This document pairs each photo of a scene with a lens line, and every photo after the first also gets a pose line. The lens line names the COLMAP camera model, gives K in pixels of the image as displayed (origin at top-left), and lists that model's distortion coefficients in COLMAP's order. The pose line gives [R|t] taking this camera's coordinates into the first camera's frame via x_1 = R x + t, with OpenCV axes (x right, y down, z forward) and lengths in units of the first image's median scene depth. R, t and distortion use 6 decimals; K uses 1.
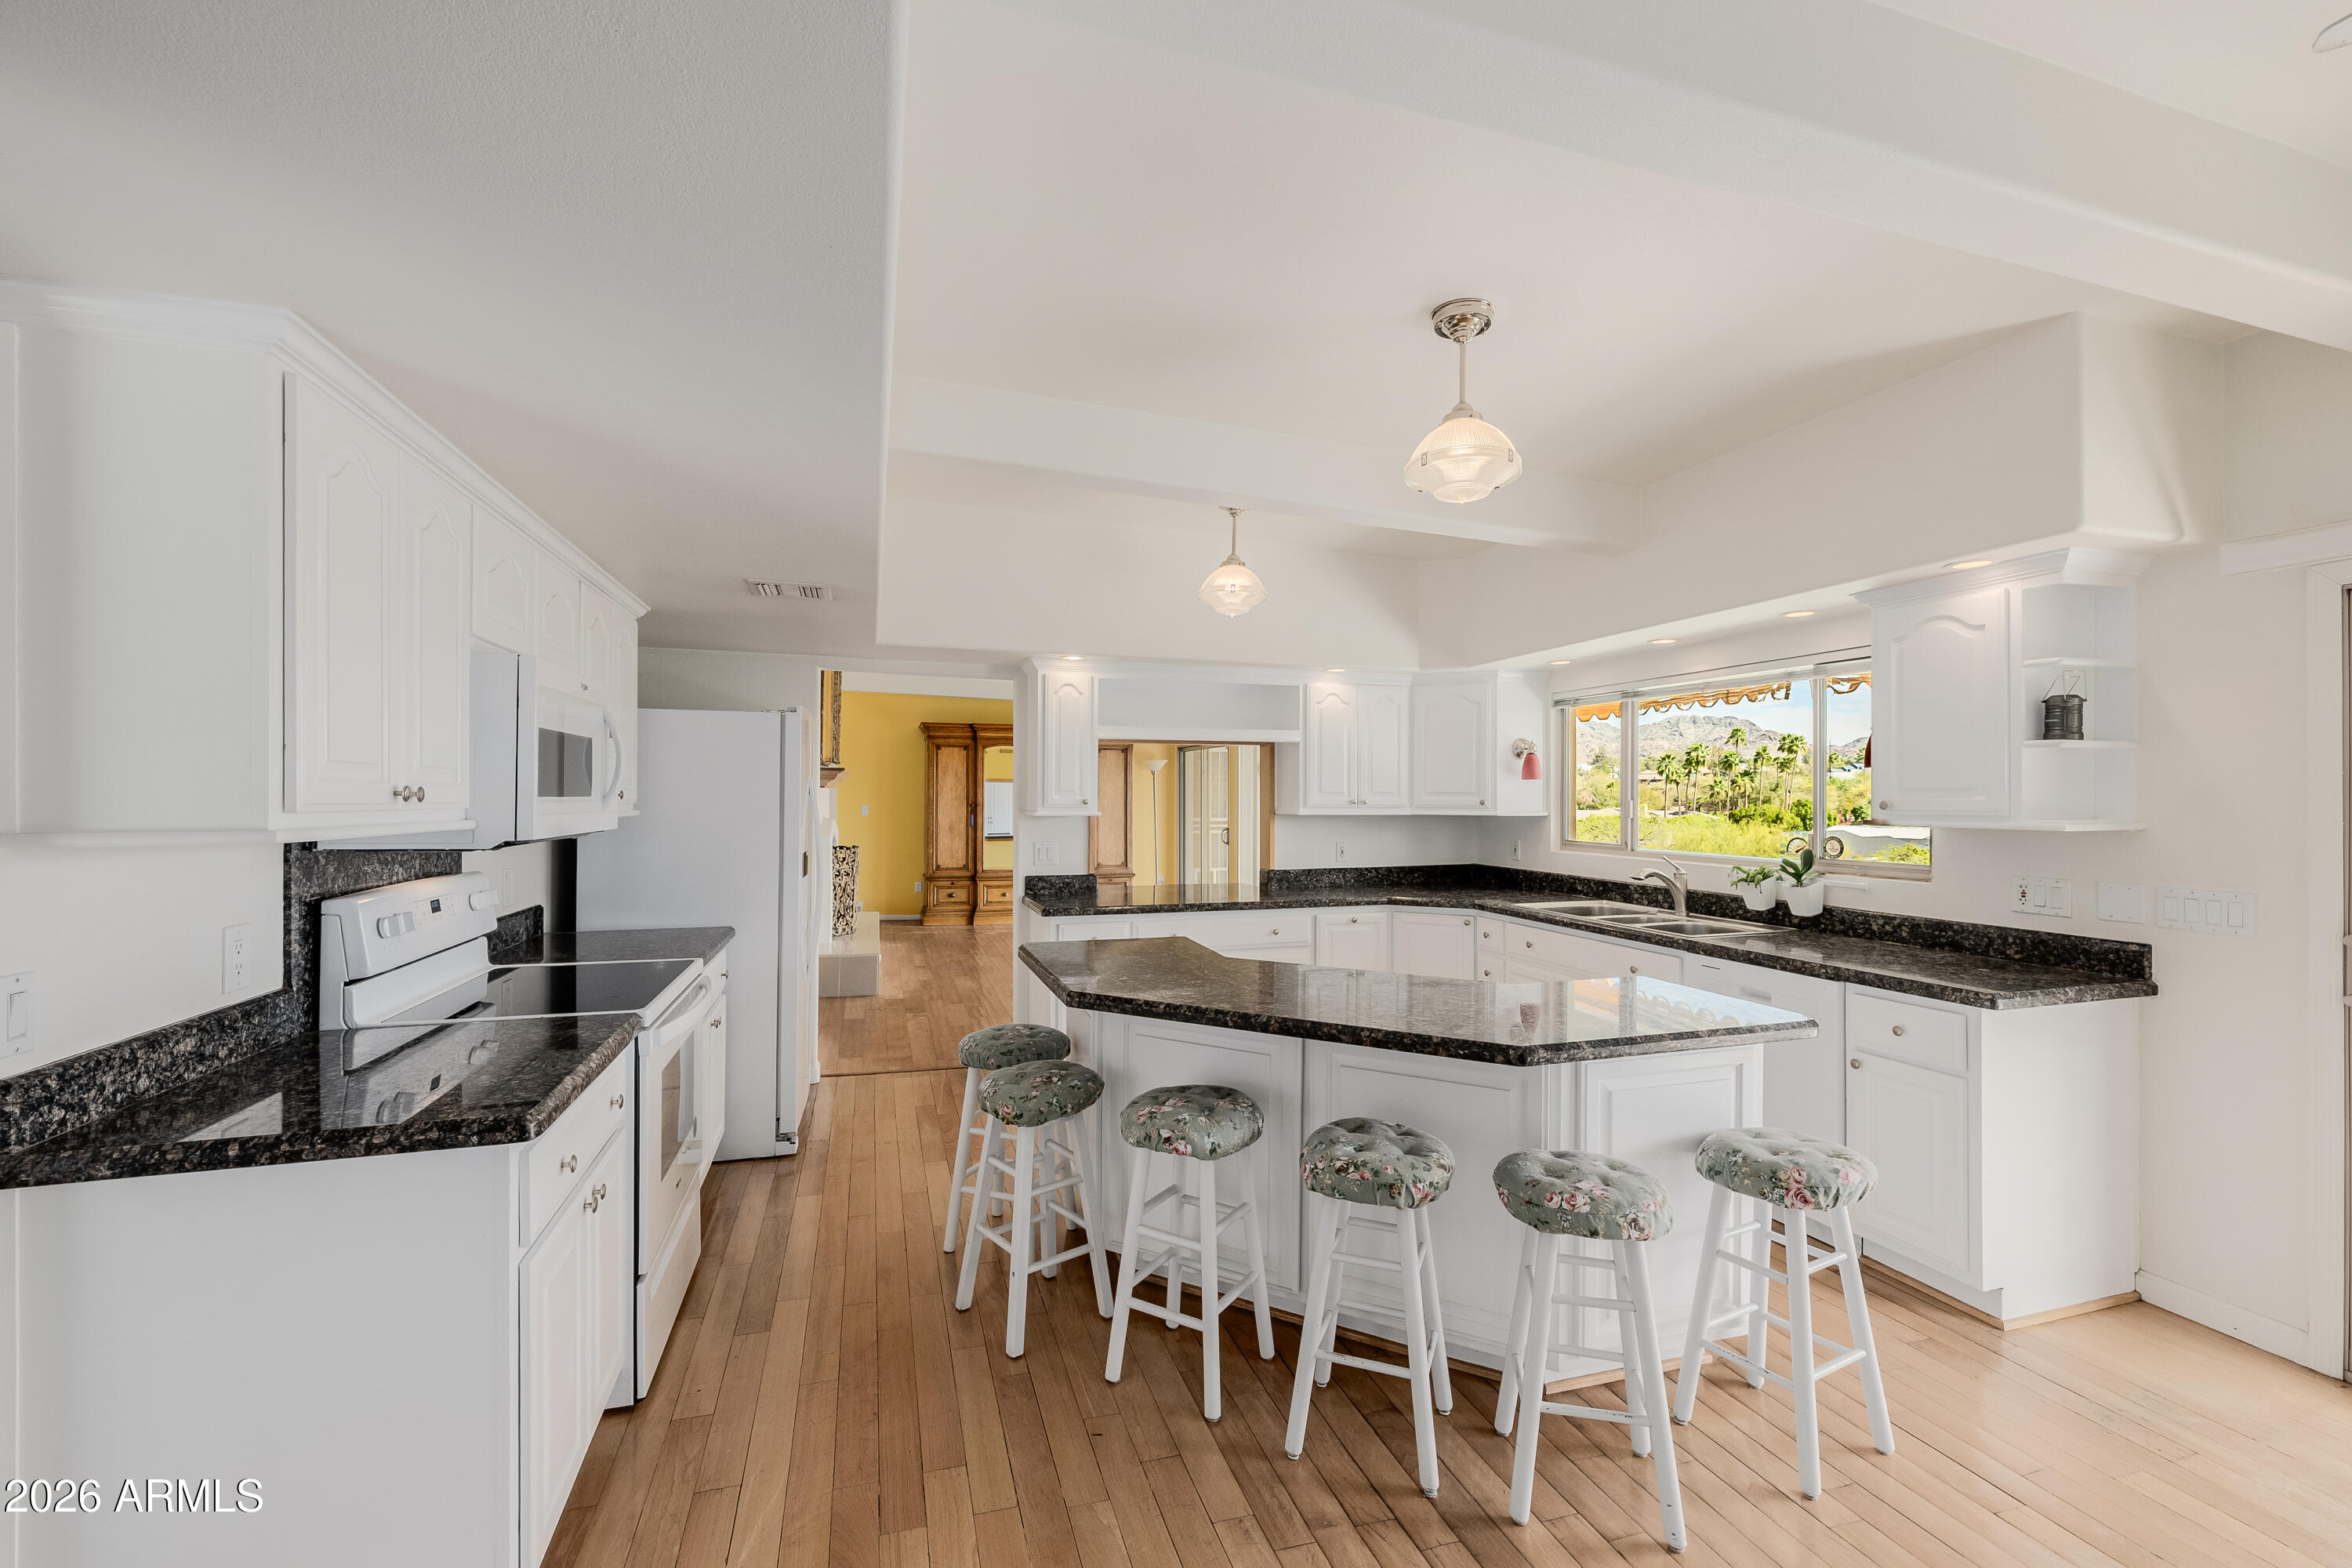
lens RADIAL K [[996.8, 0, 1175.3], [0, 996.8, 790.1], [0, 0, 1]] dist [0.002679, 0.000337]
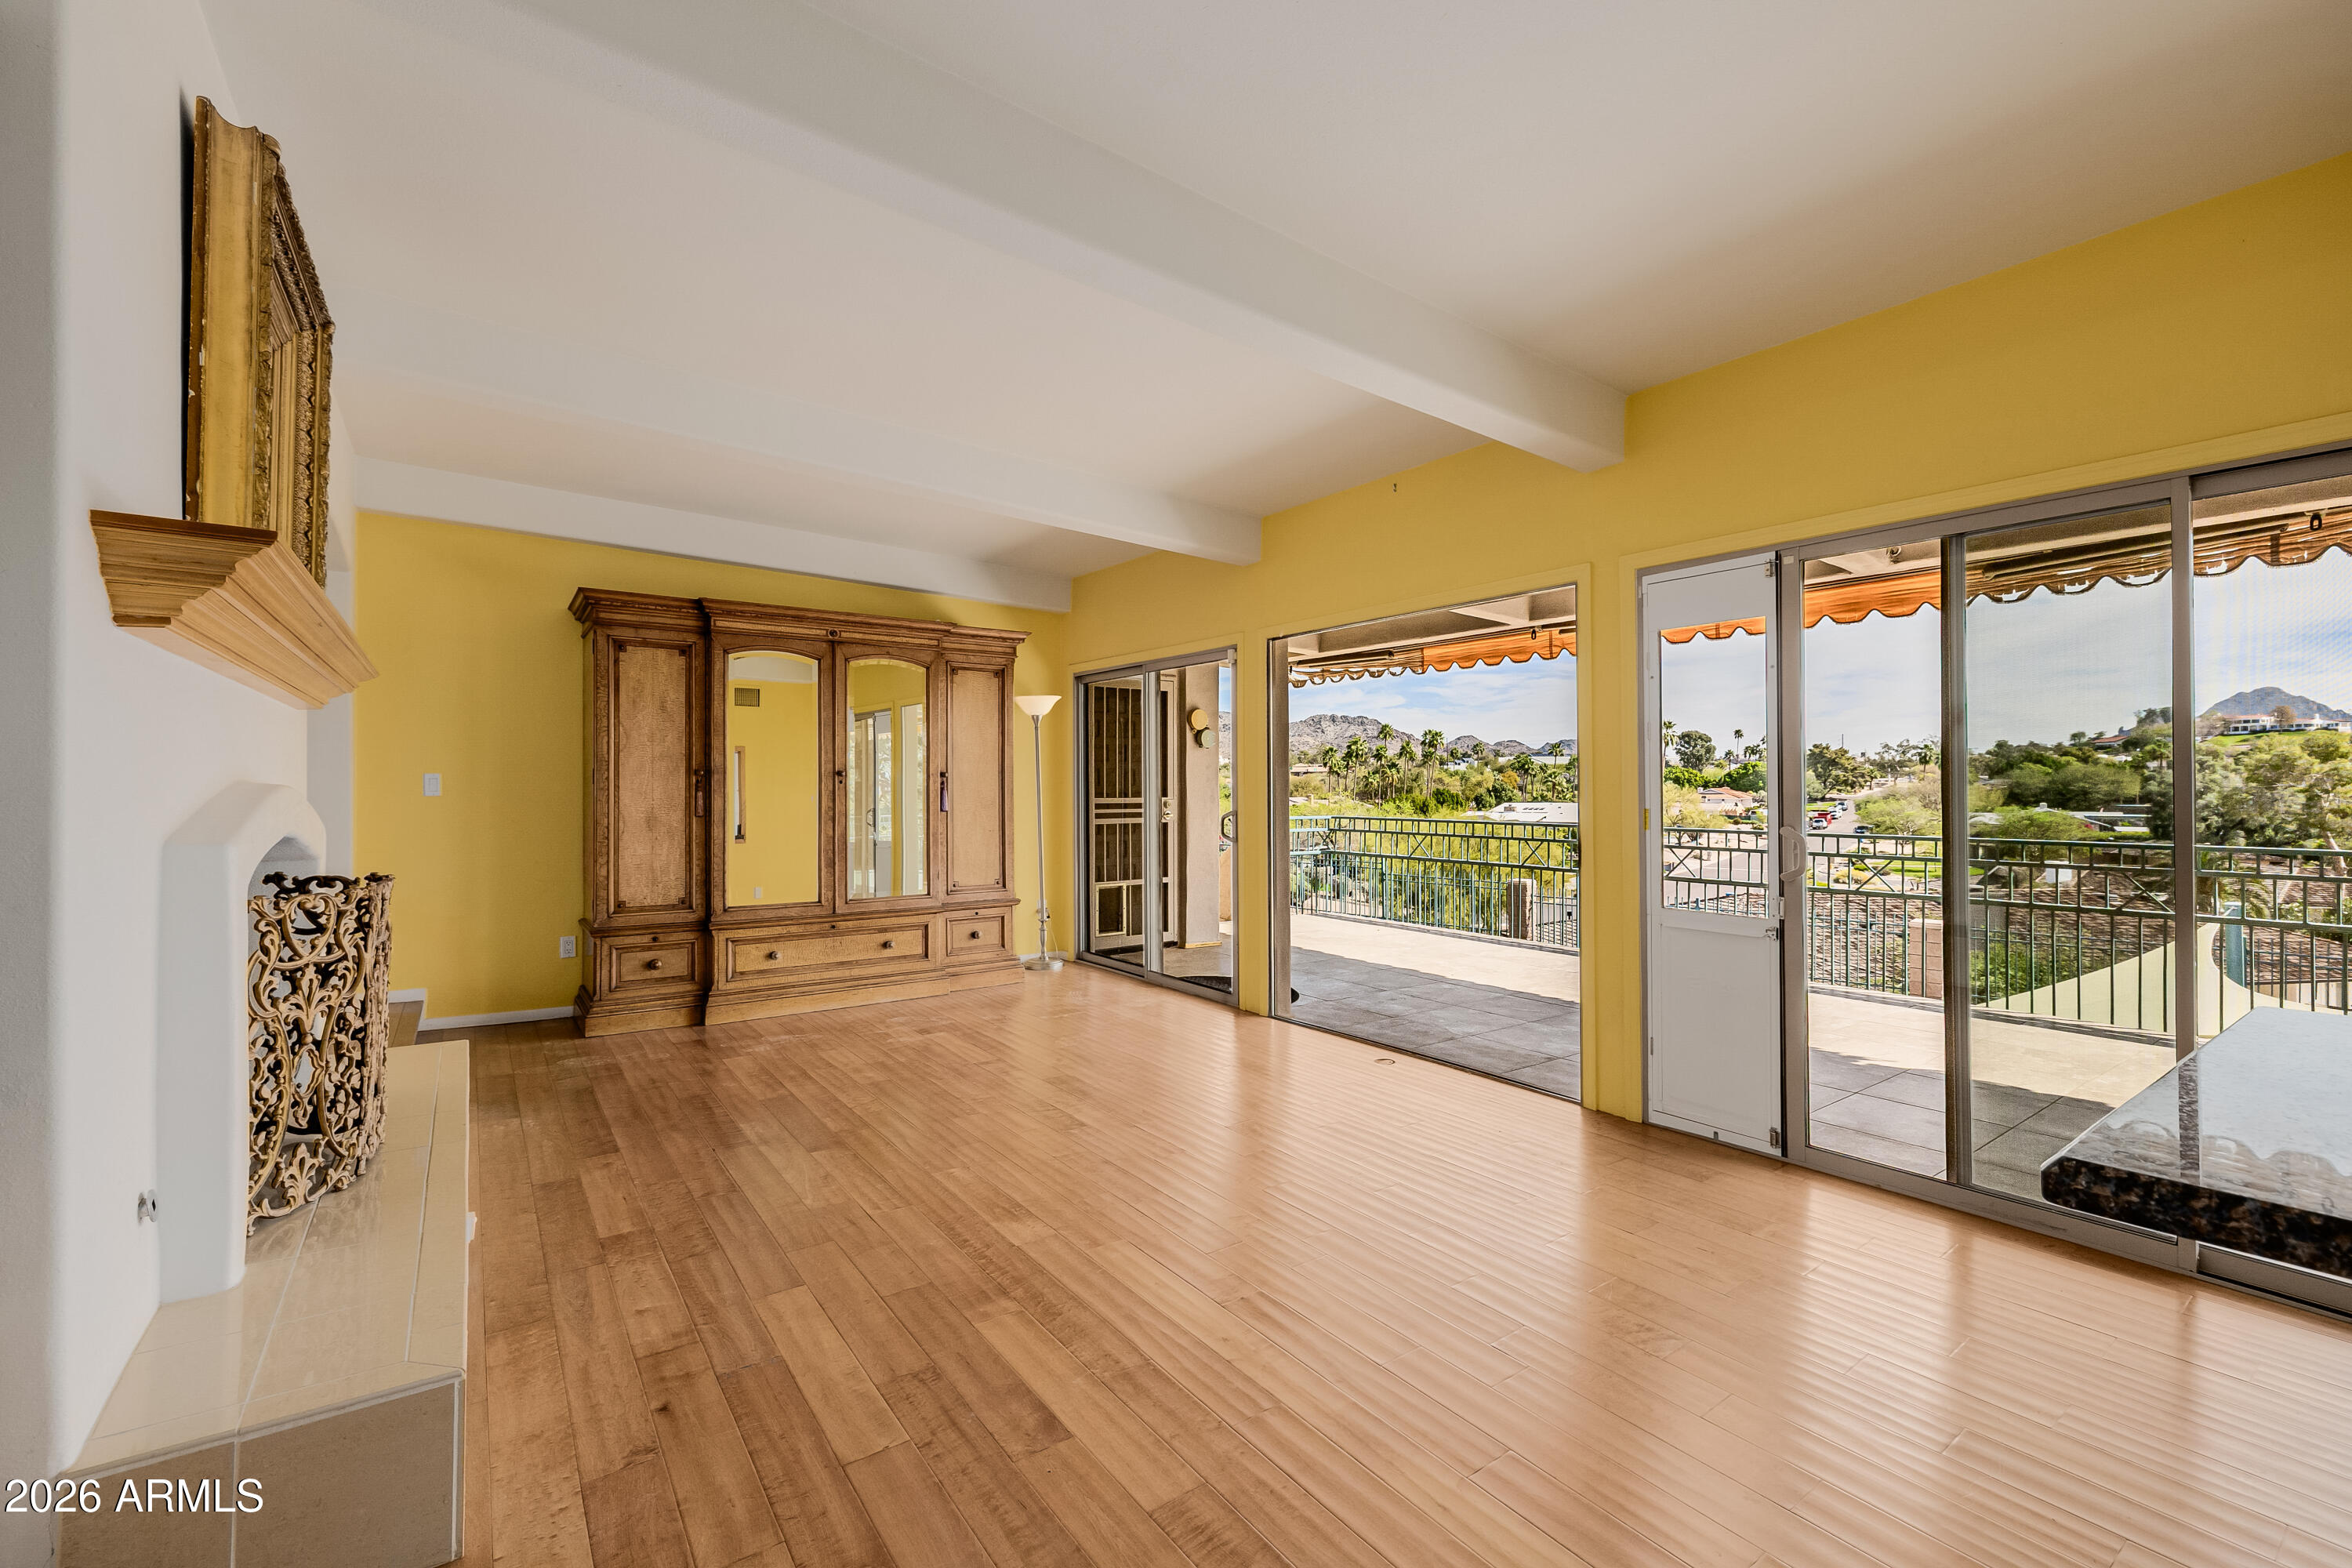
lens RADIAL K [[996.8, 0, 1187.2], [0, 996.8, 789.7], [0, 0, 1]] dist [0.002679, 0.000337]
pose [[0.944876, -0.003312, 0.327412, -0.139031], [0.000705, 0.999967, 0.008083, 0.019704], [-0.327428, -0.007407, 0.944847, 0.470599]]
